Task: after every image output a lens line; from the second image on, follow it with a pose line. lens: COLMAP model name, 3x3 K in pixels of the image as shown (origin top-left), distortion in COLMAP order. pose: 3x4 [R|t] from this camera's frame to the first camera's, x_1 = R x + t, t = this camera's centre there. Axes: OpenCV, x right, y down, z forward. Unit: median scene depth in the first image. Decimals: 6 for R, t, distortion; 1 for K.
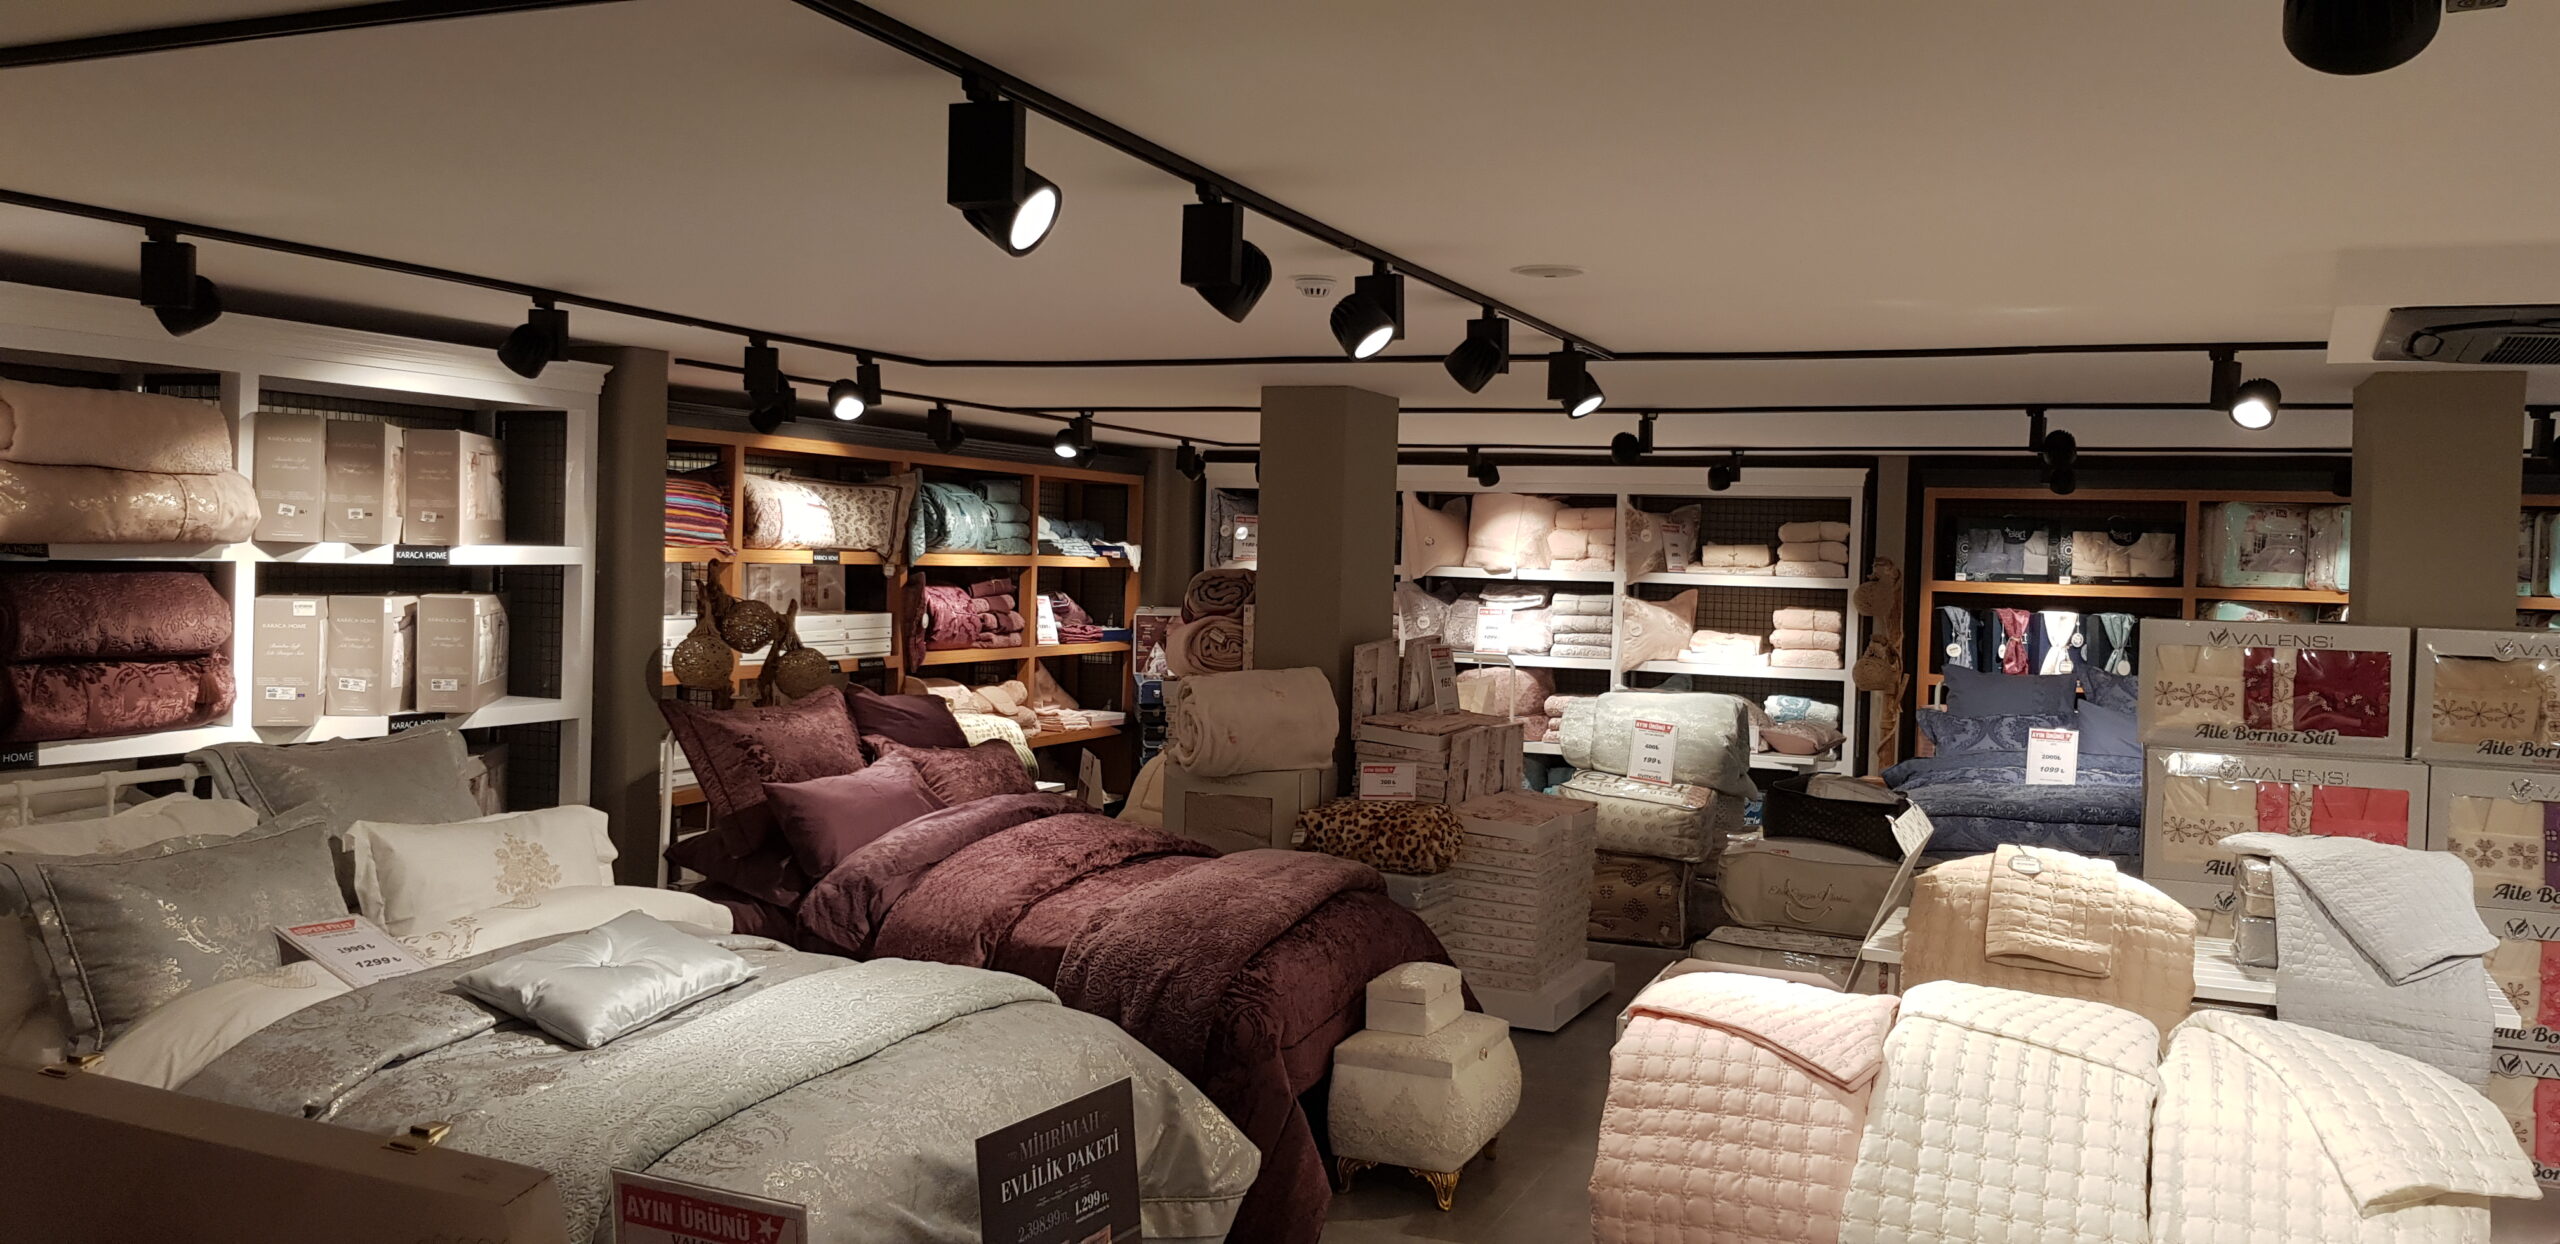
lens RADIAL K [[1966.7, 0, 1307.4], [0, 1966.7, 617.2], [0, 0, 1]] dist [0.076047, -0.128721]
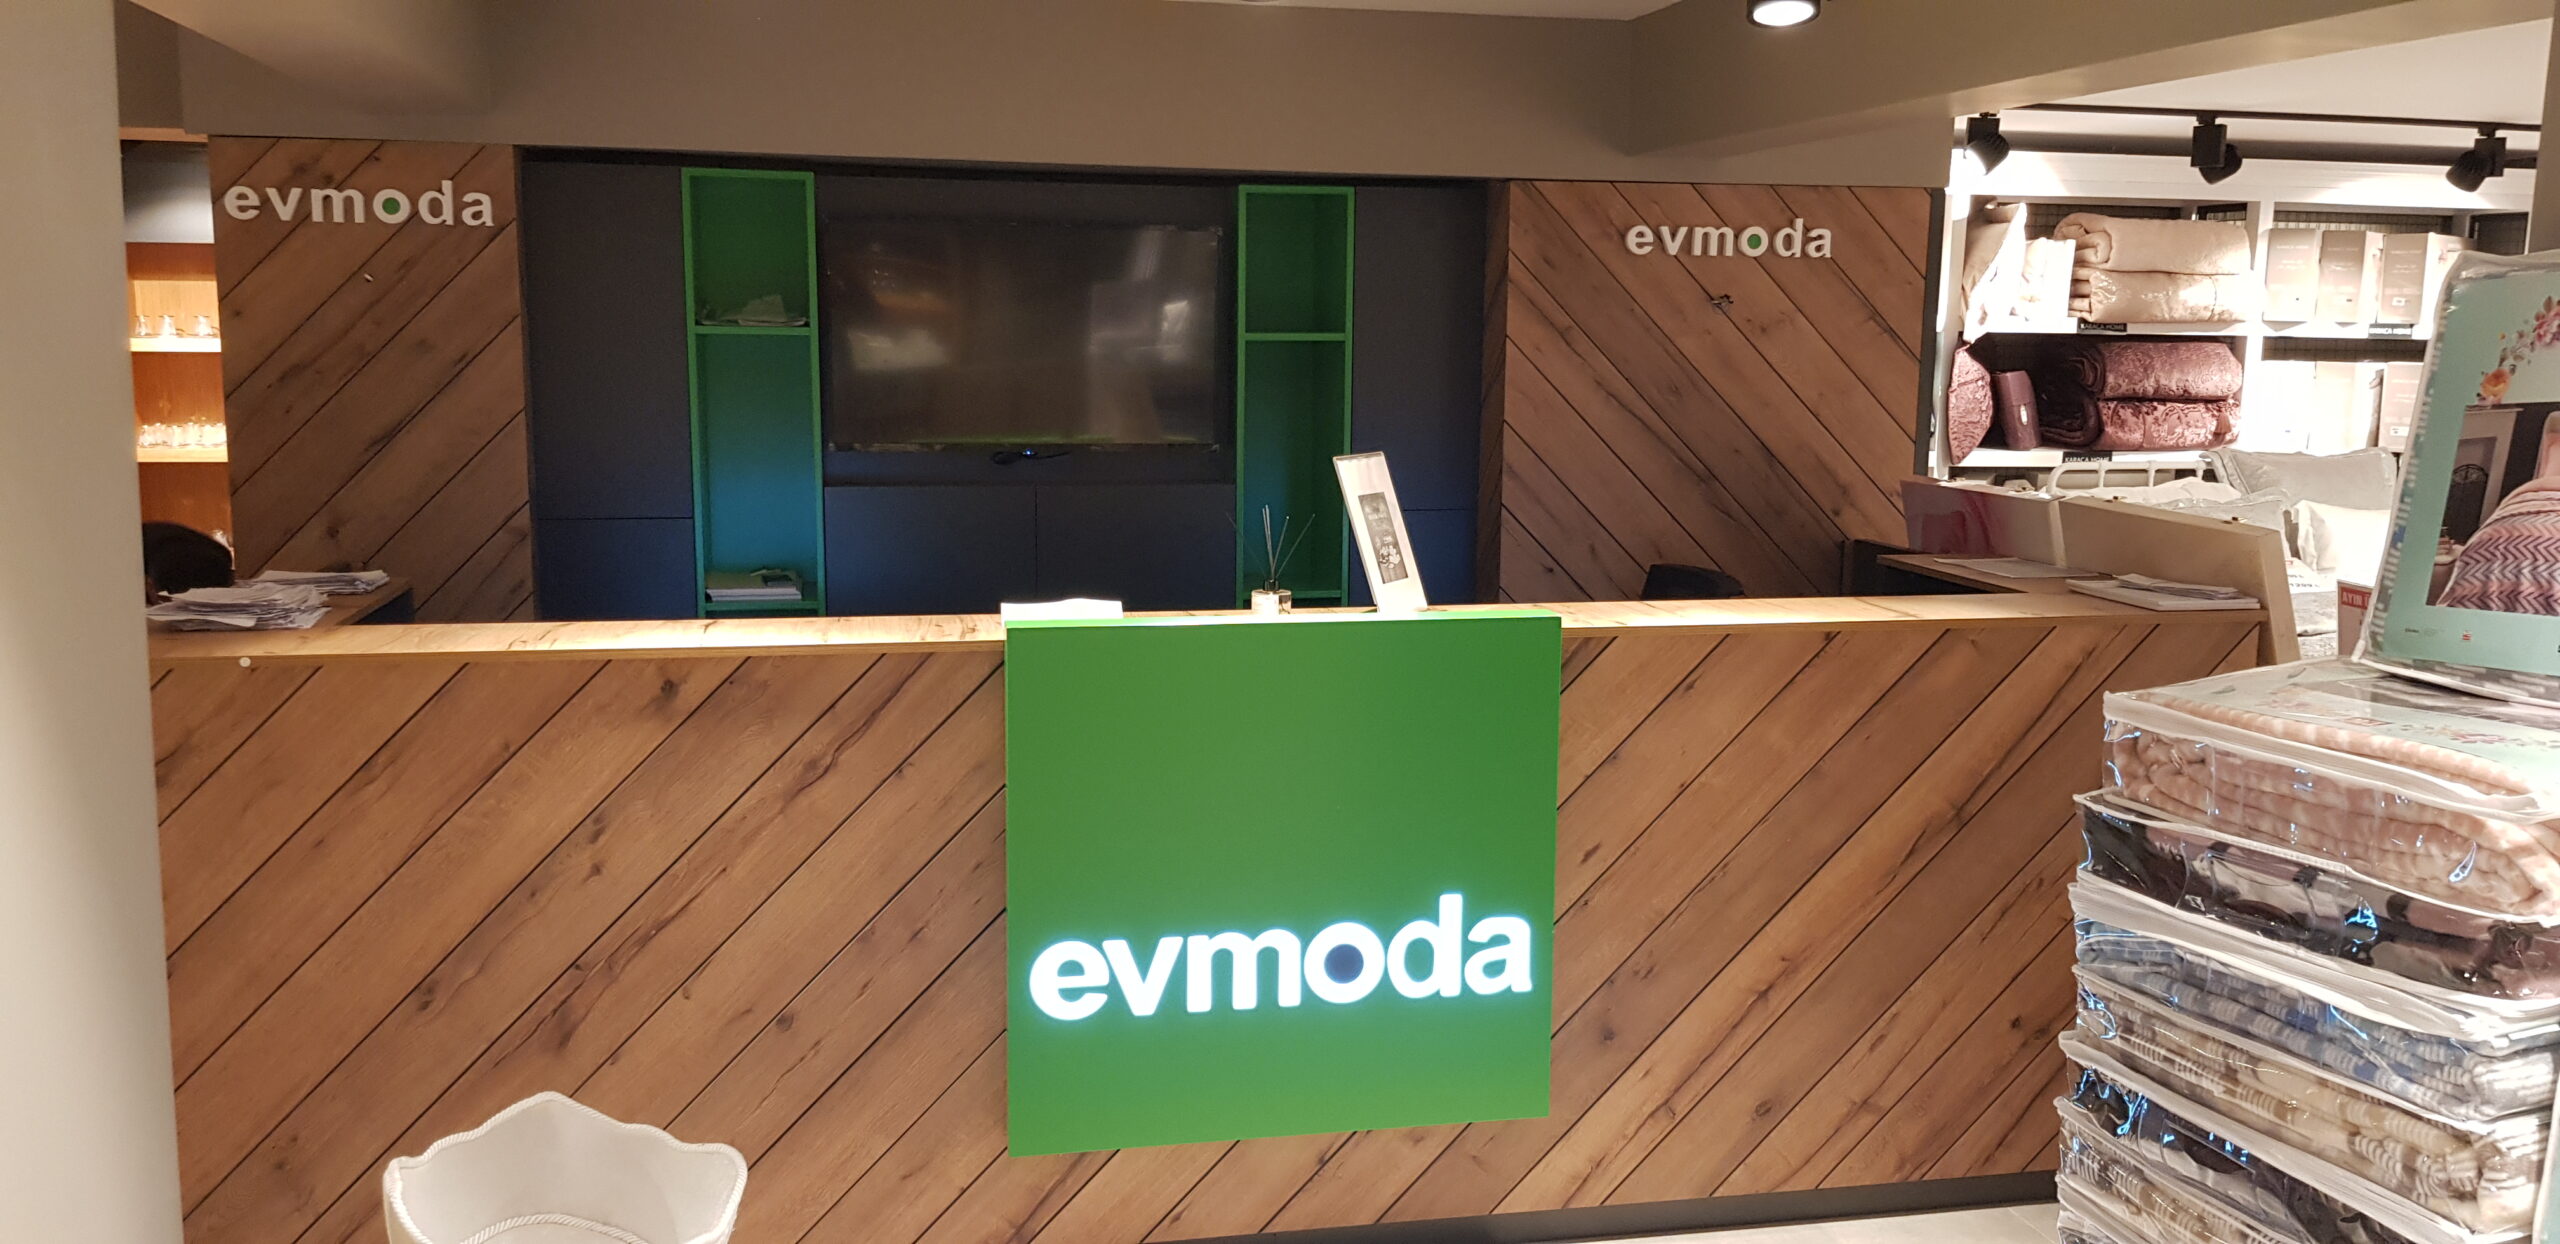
lens RADIAL K [[1966.7, 0, 1307.4], [0, 1966.7, 617.2], [0, 0, 1]] dist [0.076047, -0.128721]
pose [[0.574489, 0.095727, -0.812895, 0.274847], [-0.019505, 0.994457, 0.103323, 0.042184], [0.818280, -0.043502, 0.573171, -0.413955]]
